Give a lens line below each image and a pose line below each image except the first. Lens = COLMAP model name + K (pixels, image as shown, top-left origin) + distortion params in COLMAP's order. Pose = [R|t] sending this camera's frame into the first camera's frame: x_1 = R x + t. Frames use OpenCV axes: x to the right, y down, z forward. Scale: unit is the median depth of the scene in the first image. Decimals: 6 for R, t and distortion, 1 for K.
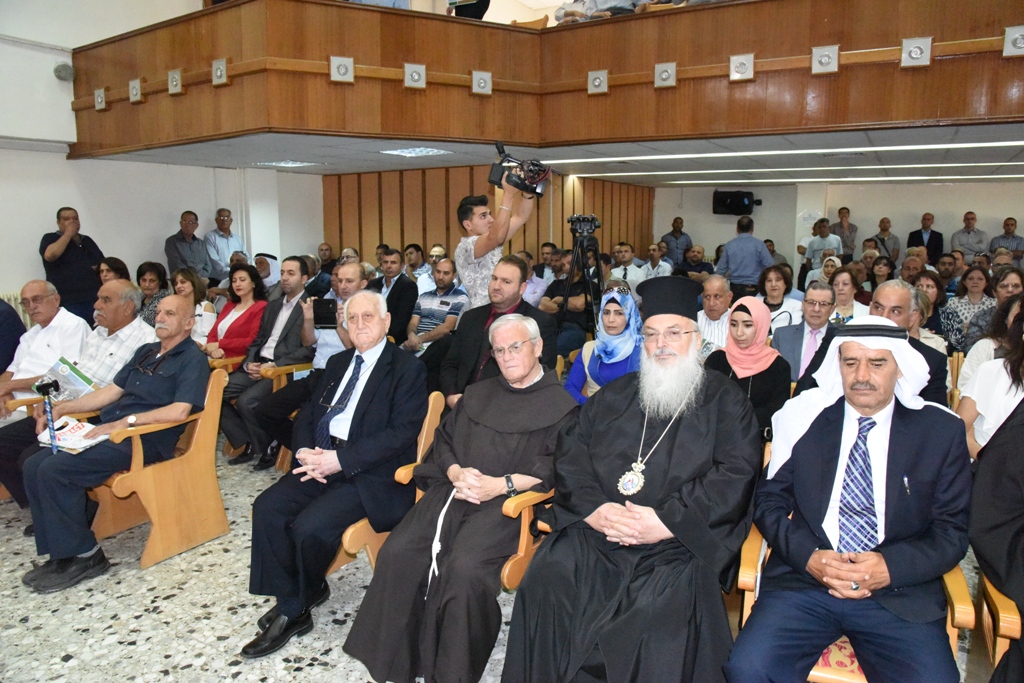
lens RADIAL K [[692.9, 0, 520.4], [0, 692.9, 341.1], [0, 0, 1]] dist [-0.107623, 0.051969]
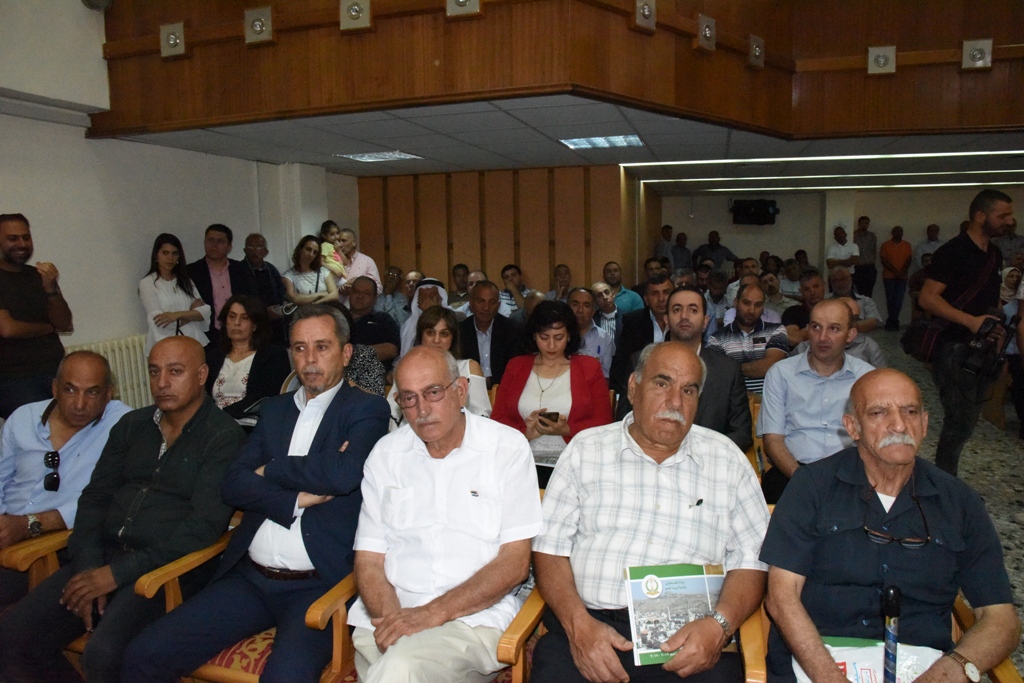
lens RADIAL K [[692.9, 0, 515.2], [0, 692.9, 346.0], [0, 0, 1]] dist [-0.107623, 0.051969]
pose [[0.969937, -0.053353, 0.237436, -0.505254], [0.056737, 0.998361, -0.007436, -0.058647], [-0.236650, 0.020683, 0.971375, 0.339627]]
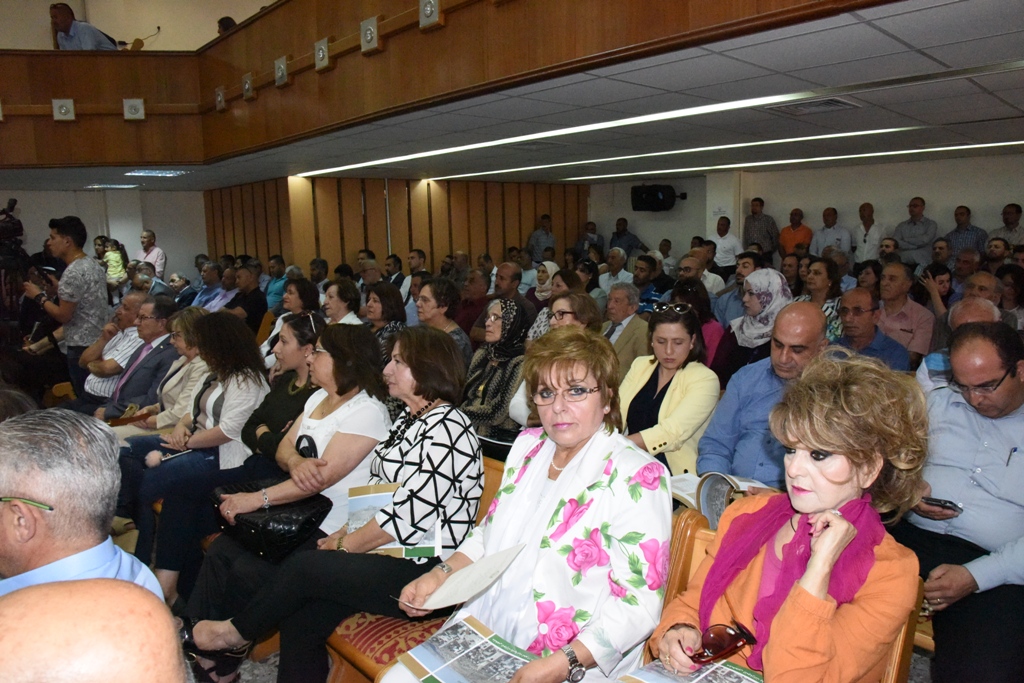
lens RADIAL K [[692.9, 0, 519.8], [0, 692.9, 332.2], [0, 0, 1]] dist [-0.107623, 0.051969]
pose [[0.962597, 0.015968, -0.270467, 0.806365], [-0.018303, 0.999814, -0.006113, -0.030752], [0.270319, 0.010835, 0.962710, 0.153205]]
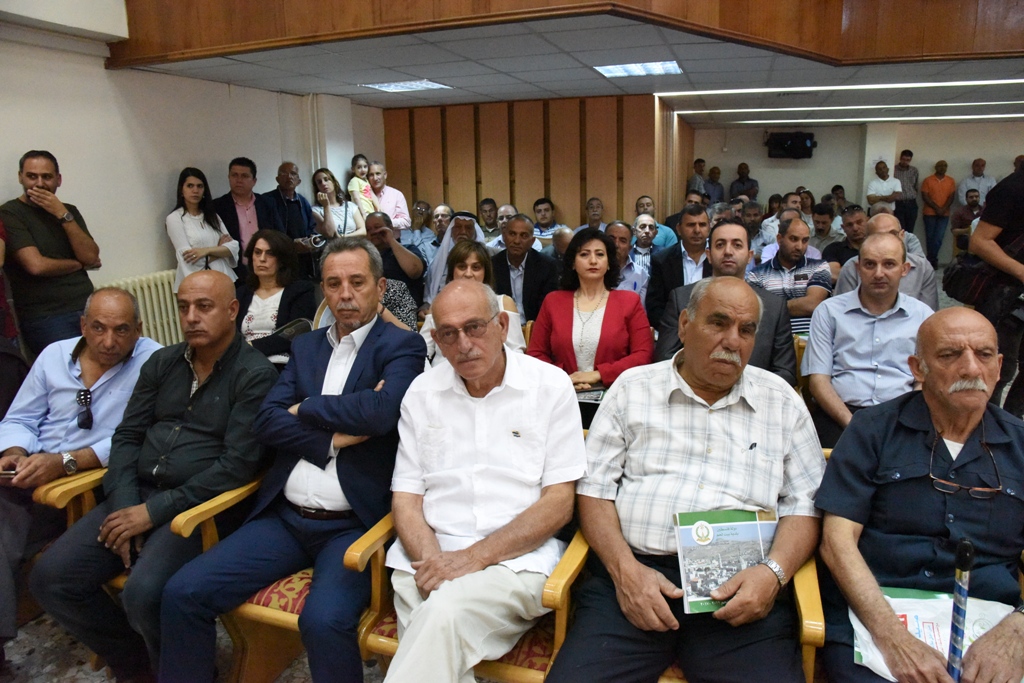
lens RADIAL K [[692.9, 0, 519.3], [0, 692.9, 344.7], [0, 0, 1]] dist [-0.107623, 0.051969]
pose [[0.976936, -0.069740, 0.201821, -0.508775], [0.054549, 0.995310, 0.079885, -0.058229], [-0.206446, -0.067034, 0.976159, 0.354174]]
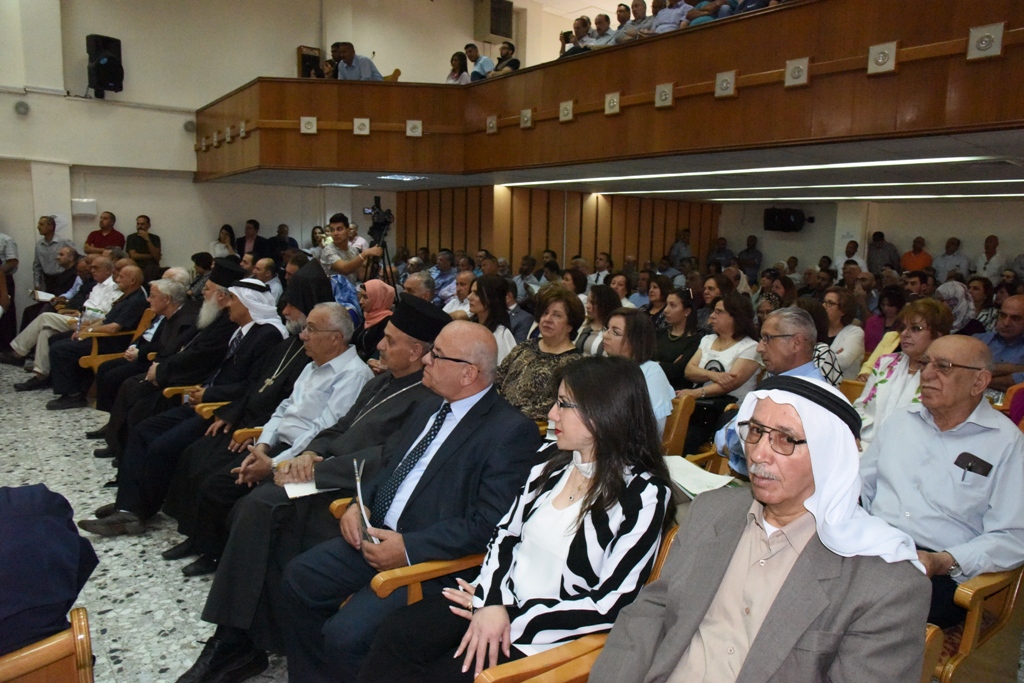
lens RADIAL K [[692.9, 0, 517.3], [0, 692.9, 345.2], [0, 0, 1]] dist [-0.107623, 0.051969]
pose [[0.934839, 0.079795, -0.345990, 0.630665], [-0.082744, 0.996551, 0.006264, 0.025405], [0.345296, 0.022773, 0.938217, -0.194586]]
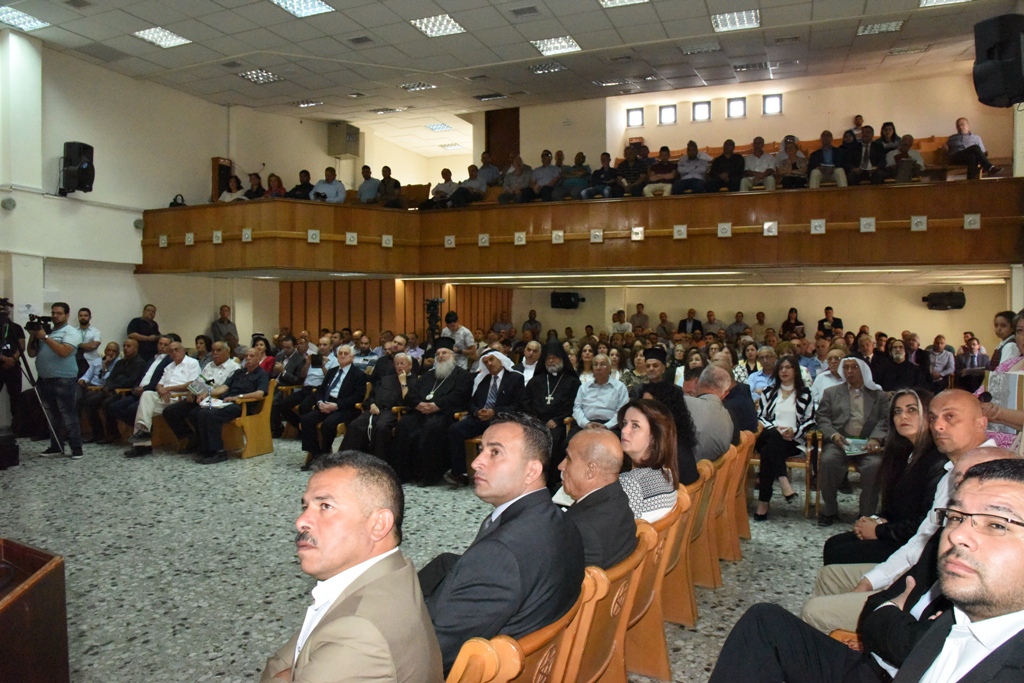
lens RADIAL K [[692.9, 0, 516.6], [0, 692.9, 331.9], [0, 0, 1]] dist [-0.107623, 0.051969]
pose [[0.991483, 0.003854, 0.130182, 0.047432], [0.013965, 0.990653, -0.135688, 0.120813], [-0.129488, 0.136350, 0.982162, -0.829663]]
